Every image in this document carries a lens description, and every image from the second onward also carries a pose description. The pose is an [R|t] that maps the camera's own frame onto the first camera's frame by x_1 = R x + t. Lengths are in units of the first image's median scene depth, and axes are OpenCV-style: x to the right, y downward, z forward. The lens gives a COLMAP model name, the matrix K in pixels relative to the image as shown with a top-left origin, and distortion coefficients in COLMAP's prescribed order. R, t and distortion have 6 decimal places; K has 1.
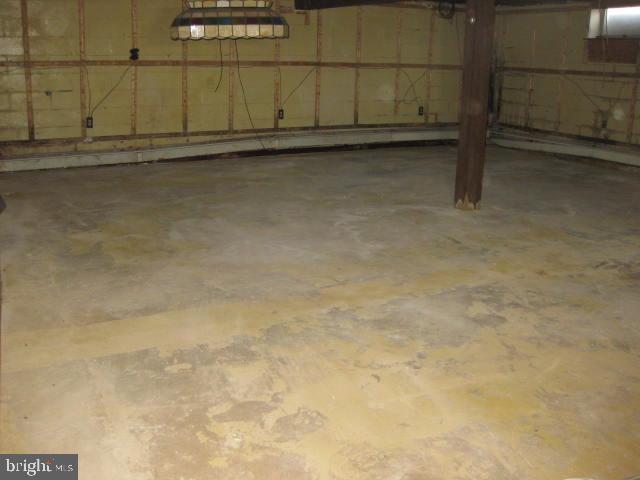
lens RADIAL K [[651.1, 0, 301.0], [0, 651.1, 239.4], [0, 0, 1]] dist [-0.146359, 0.011886]
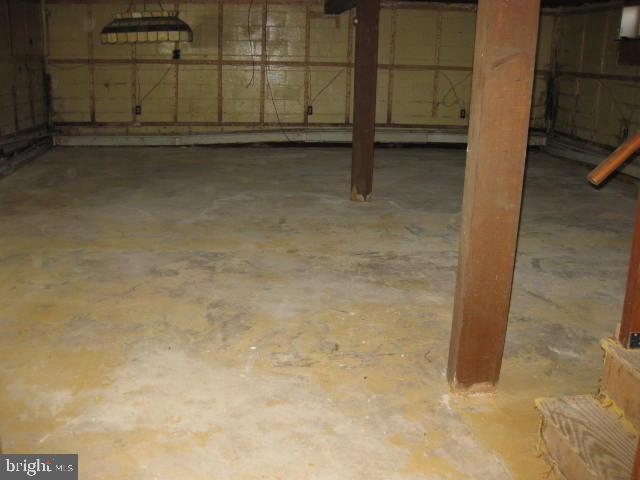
lens RADIAL K [[651.1, 0, 301.0], [0, 651.1, 239.4], [0, 0, 1]] dist [-0.146359, 0.011886]
pose [[0.920545, 0.110000, -0.374829, 0.414924], [-0.111731, 0.993590, 0.017185, 0.006033], [0.374317, 0.026061, 0.926935, -0.011703]]
